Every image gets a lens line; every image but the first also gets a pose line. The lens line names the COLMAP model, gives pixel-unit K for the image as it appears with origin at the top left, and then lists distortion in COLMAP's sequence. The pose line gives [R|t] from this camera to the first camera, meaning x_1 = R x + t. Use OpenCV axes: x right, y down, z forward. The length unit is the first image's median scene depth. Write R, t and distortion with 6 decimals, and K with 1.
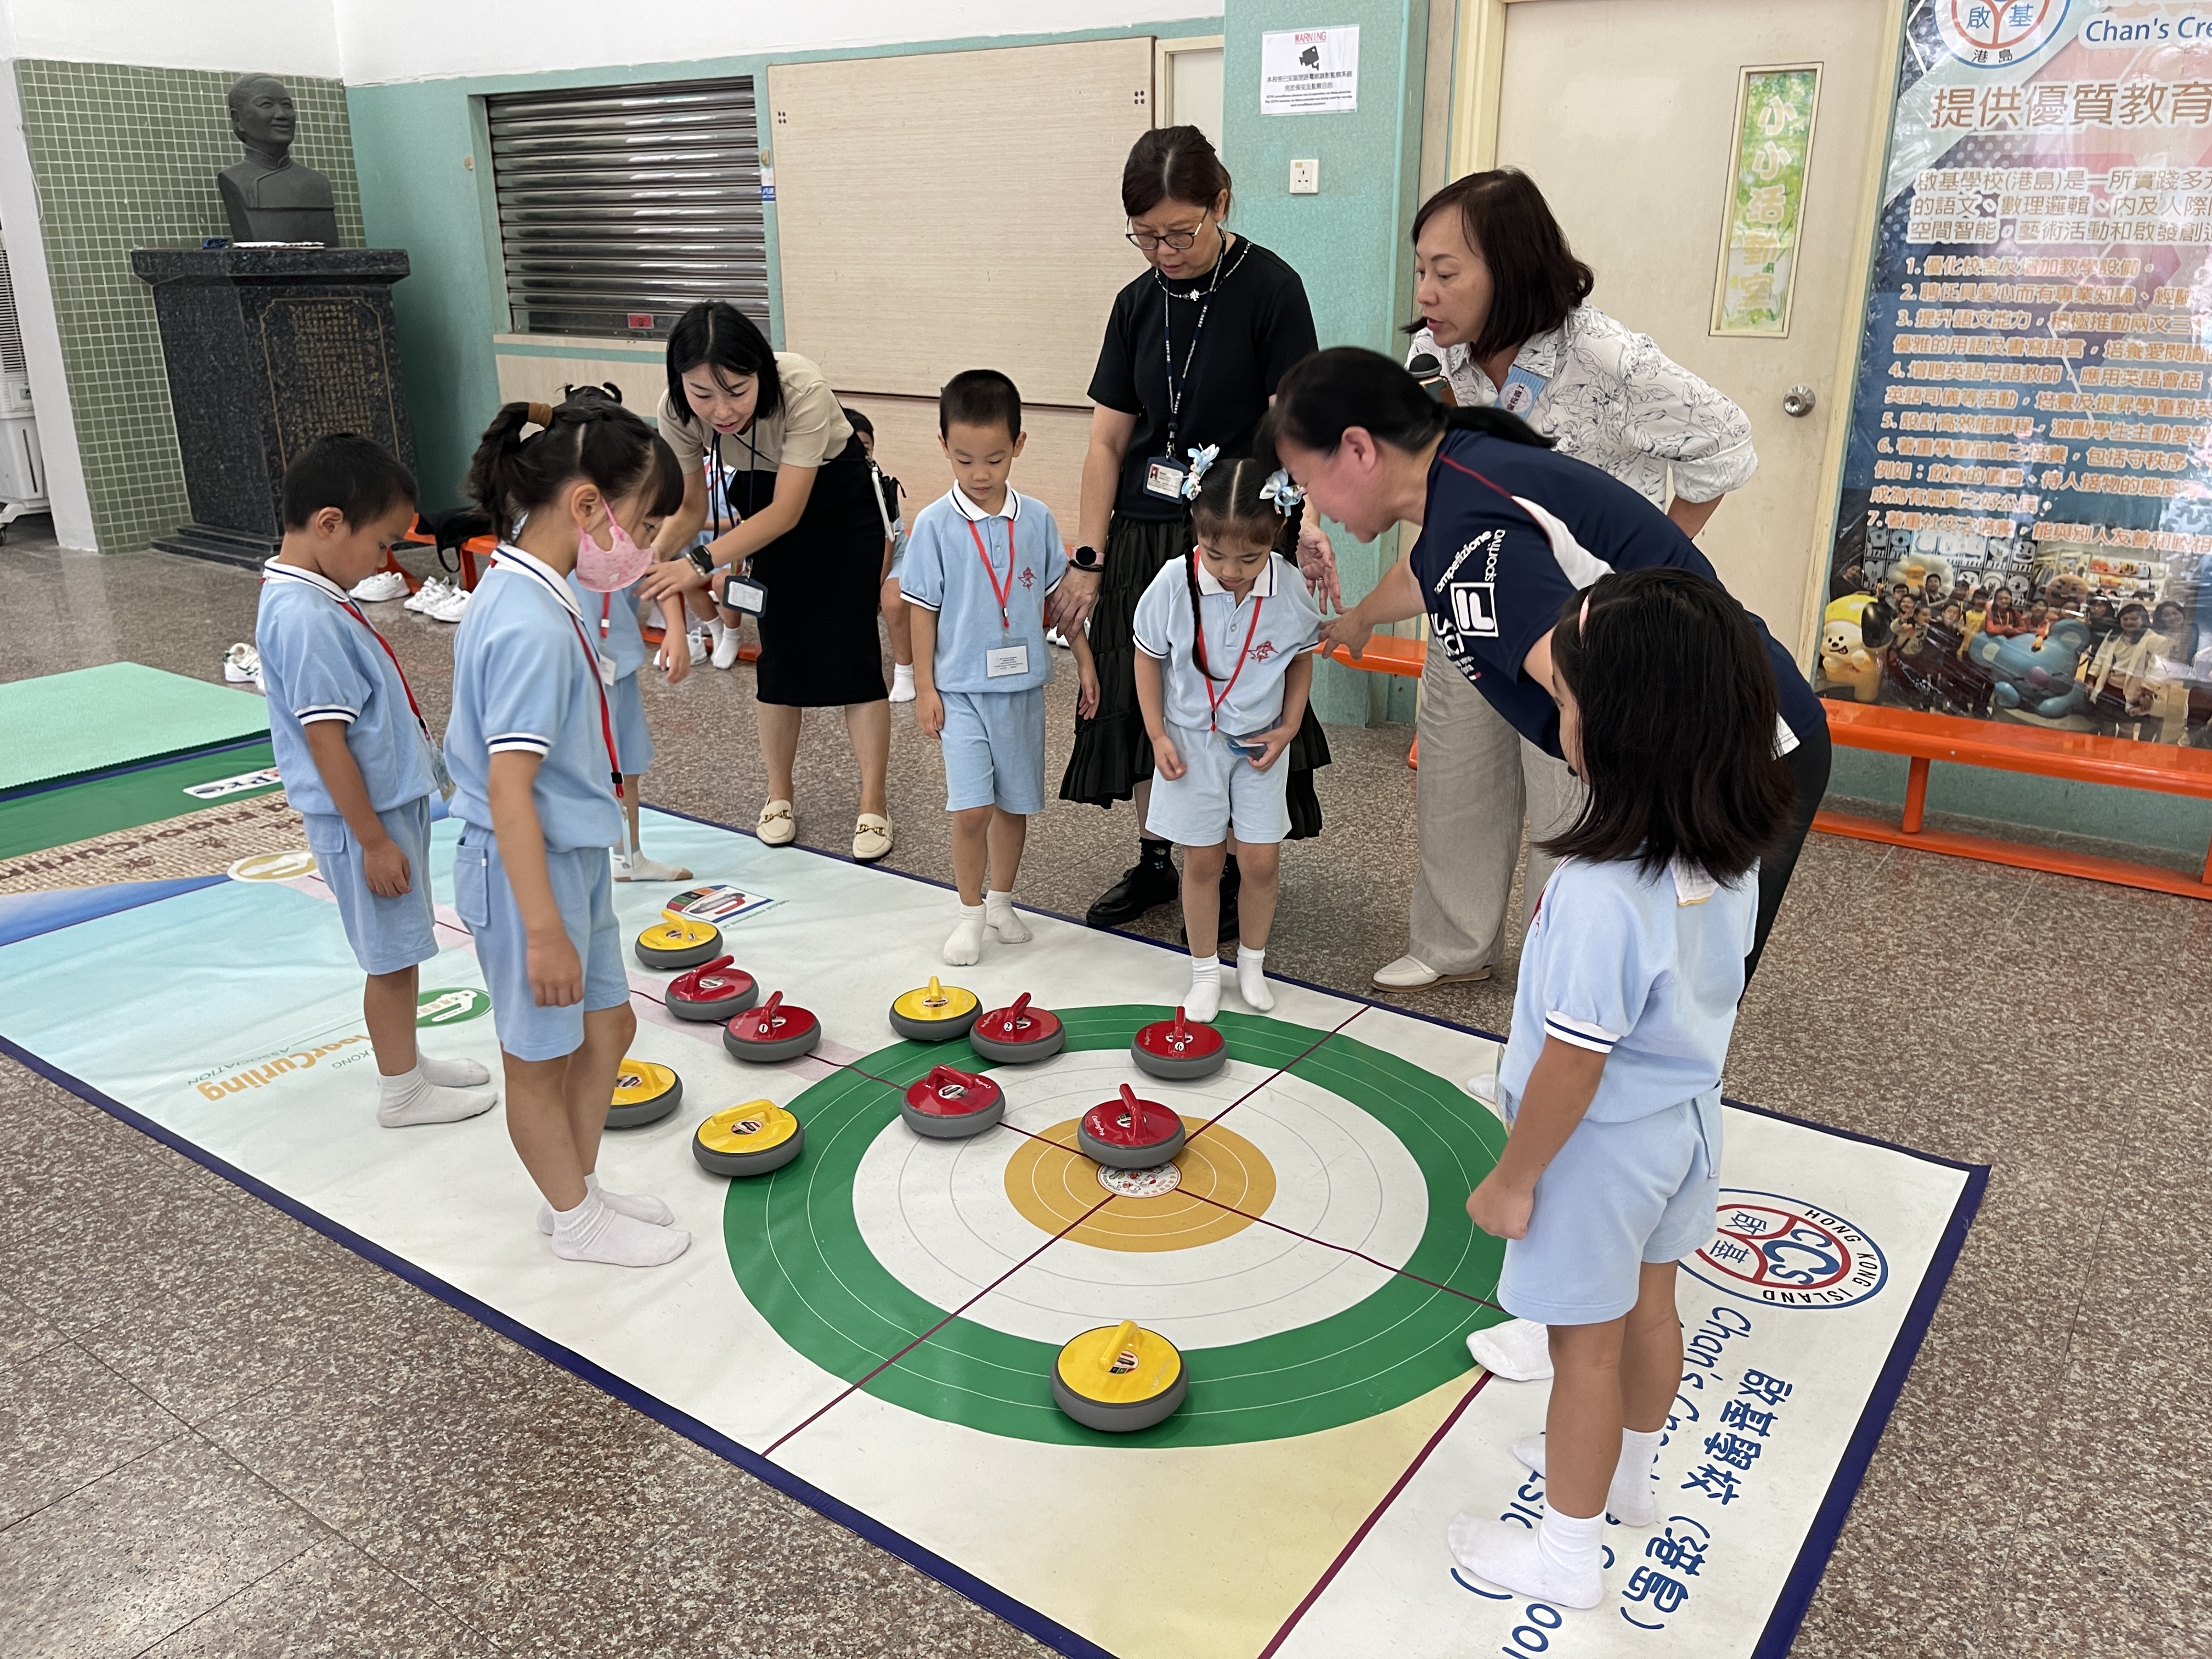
lens RADIAL K [[1690.2, 0, 1115.3], [0, 1690.2, 820.8], [0, 0, 1]] dist [0.057758, -0.092834]
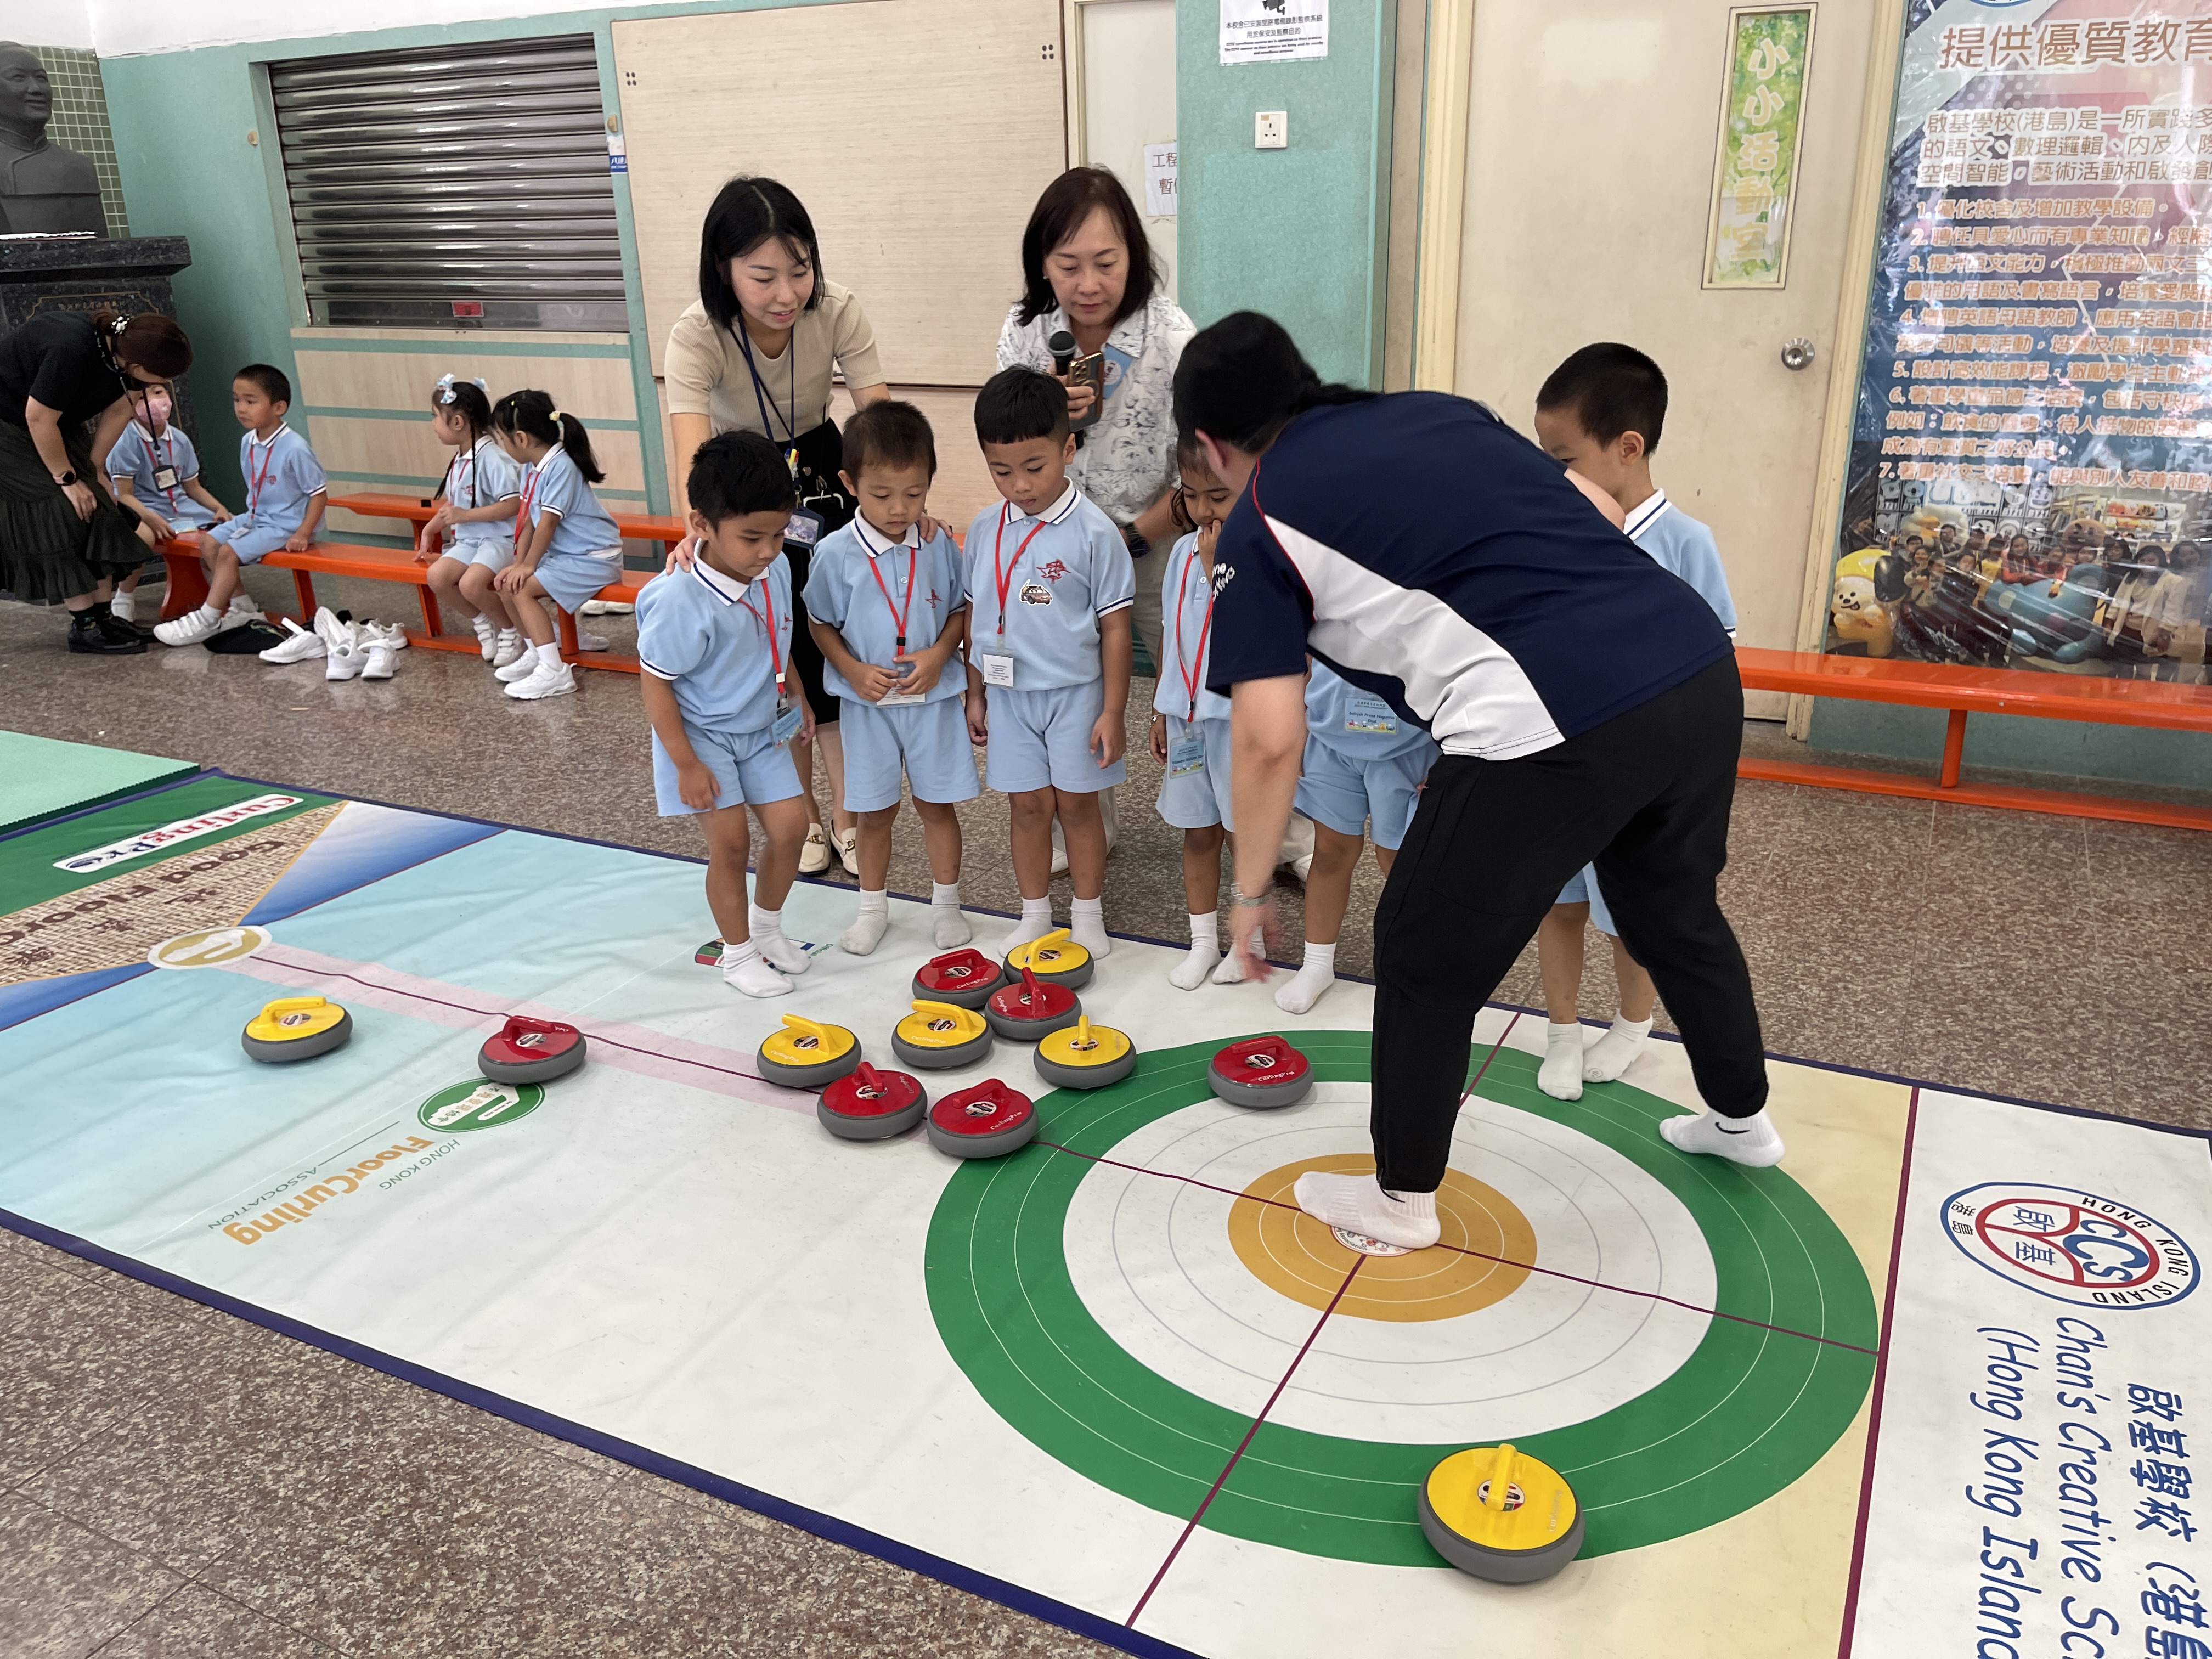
lens RADIAL K [[1690.2, 0, 1121.5], [0, 1690.2, 844.0], [0, 0, 1]] dist [0.057758, -0.092834]
pose [[0.988153, -0.068581, 0.137293, -0.150675], [0.065638, 0.997508, 0.025856, -0.017431], [-0.138724, -0.016538, 0.990193, 0.087127]]
